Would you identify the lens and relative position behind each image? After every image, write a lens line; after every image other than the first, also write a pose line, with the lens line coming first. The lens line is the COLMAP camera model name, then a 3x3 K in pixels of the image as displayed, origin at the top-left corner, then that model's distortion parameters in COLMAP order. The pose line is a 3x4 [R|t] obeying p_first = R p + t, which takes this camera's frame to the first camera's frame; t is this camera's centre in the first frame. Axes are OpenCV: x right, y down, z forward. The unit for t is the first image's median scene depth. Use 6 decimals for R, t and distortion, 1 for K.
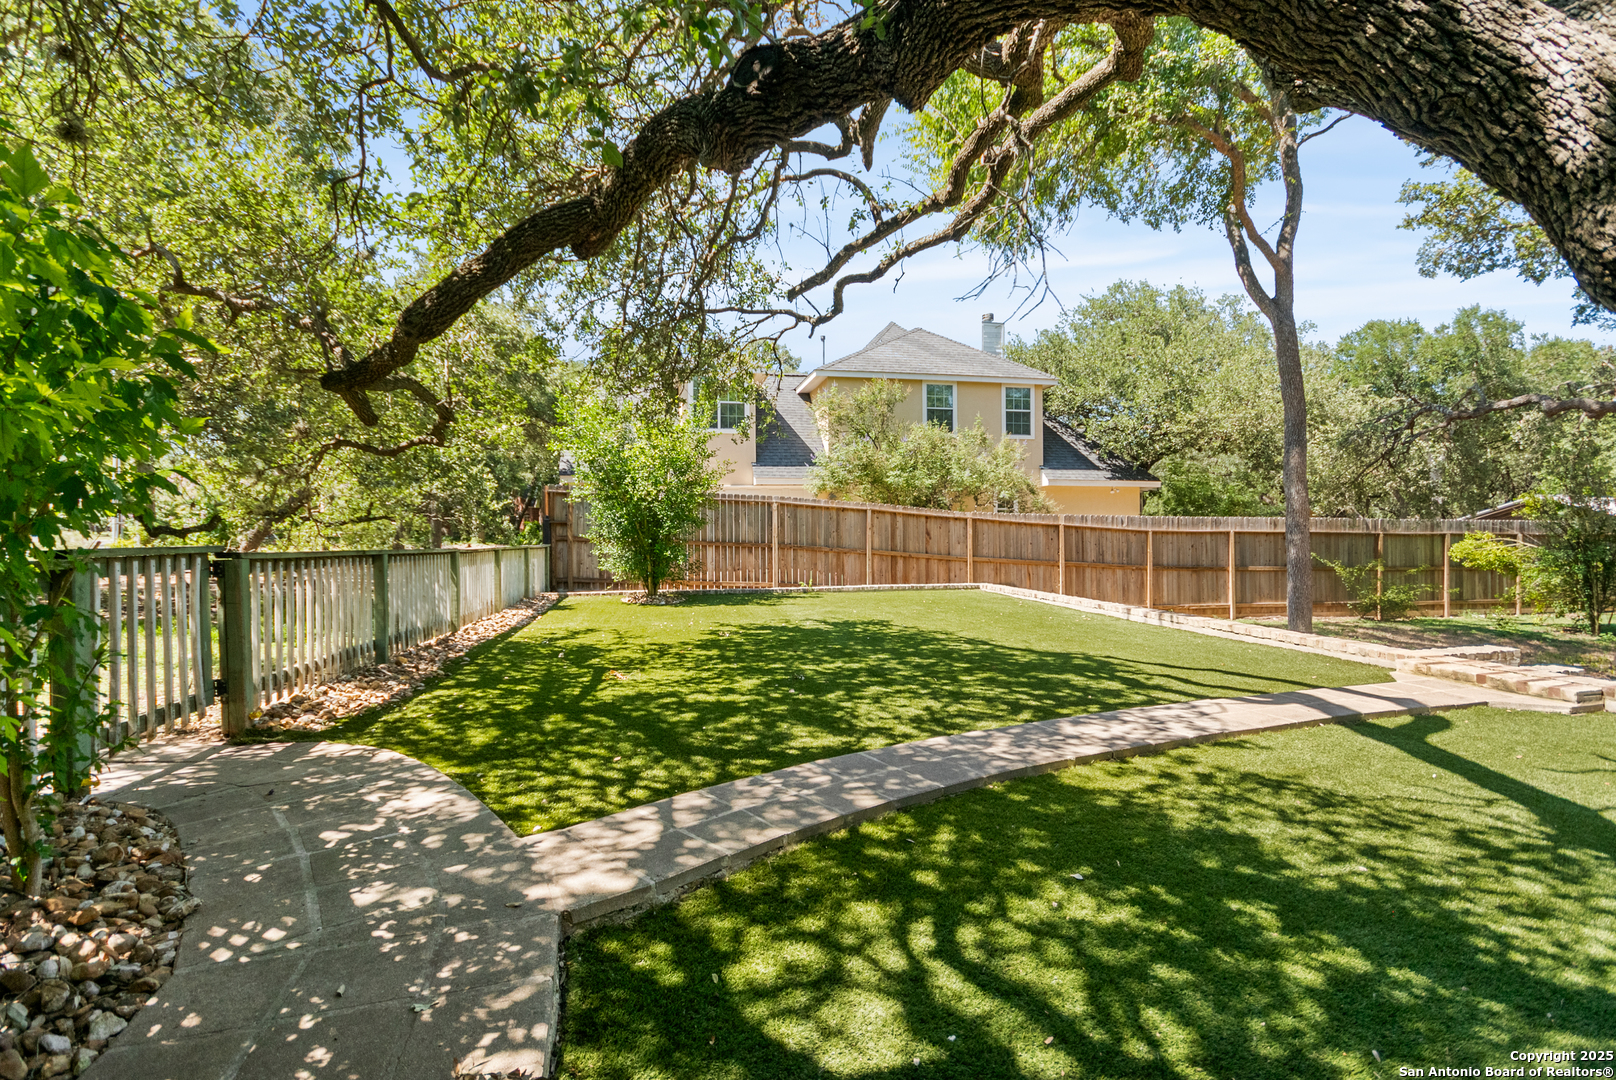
lens RADIAL K [[717.3, 0, 795.6], [0, 717.3, 544.8], [0, 0, 1]] dist [0.020853, -0.015659]
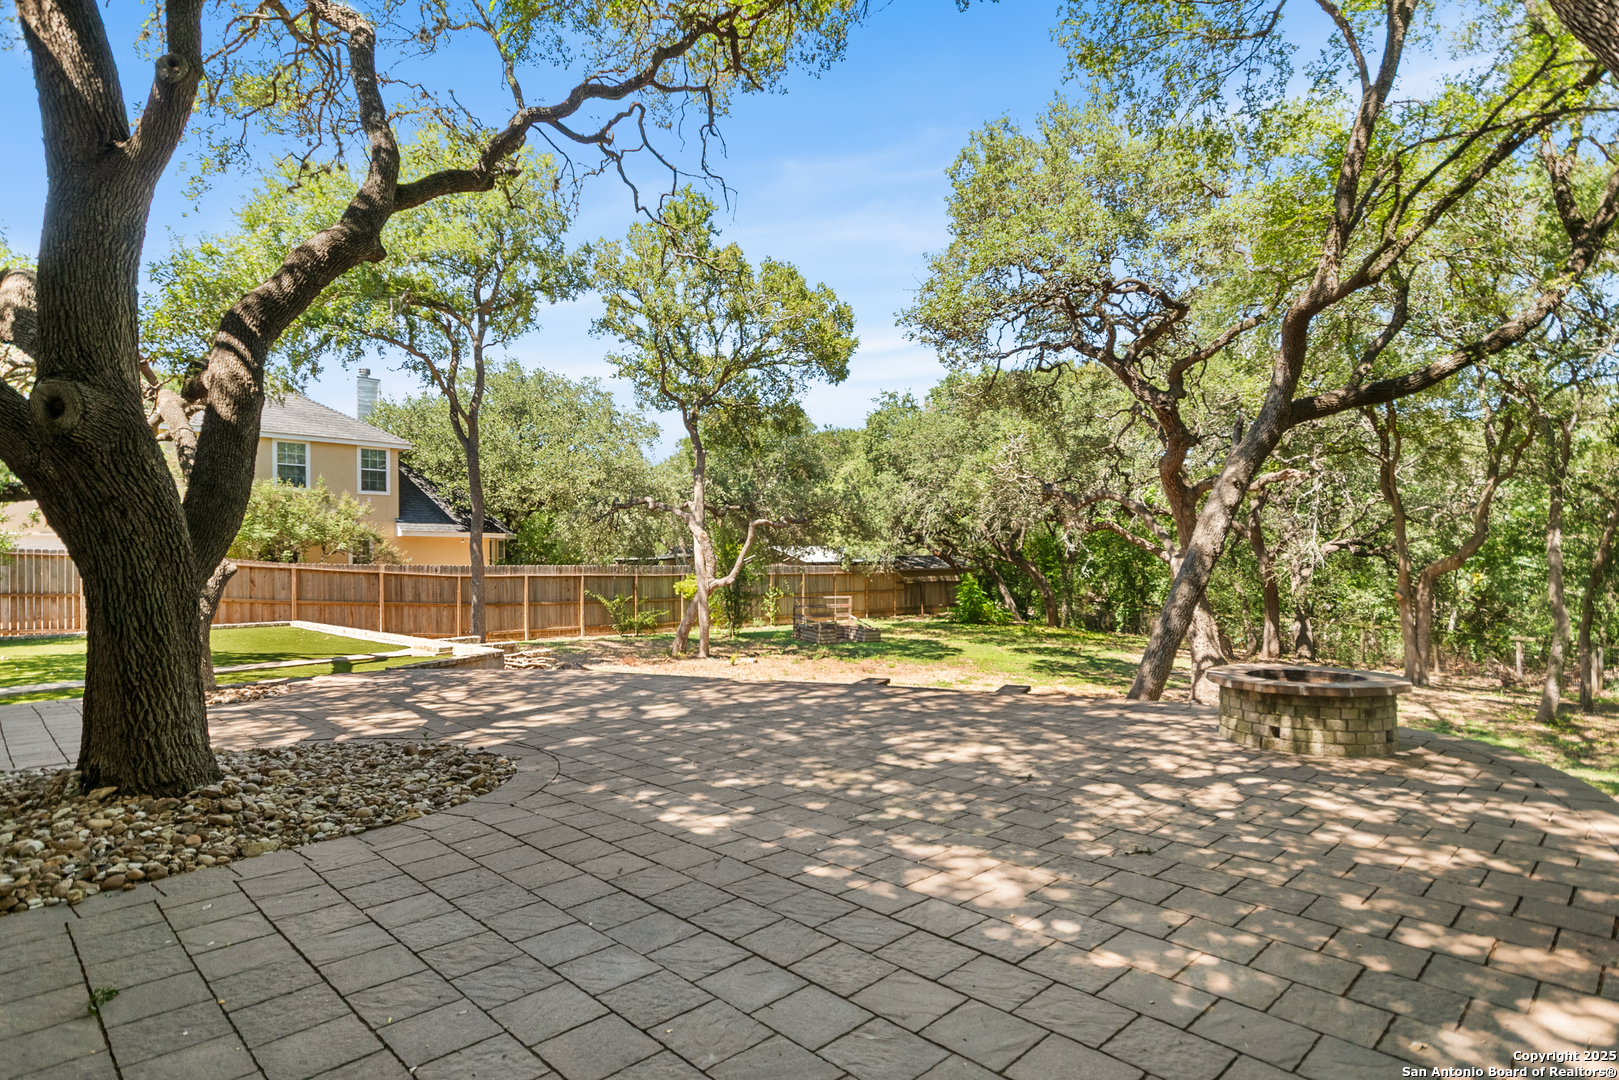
lens RADIAL K [[855.4, 0, 809.5], [0, 855.4, 540.0], [0, 0, 1]] dist [-0.000605, -0.000465]
pose [[0.796814, 0.013941, 0.604064, 0.045573], [0.017220, 0.998804, -0.045766, -0.002997], [-0.603980, 0.046869, 0.795620, -0.503803]]
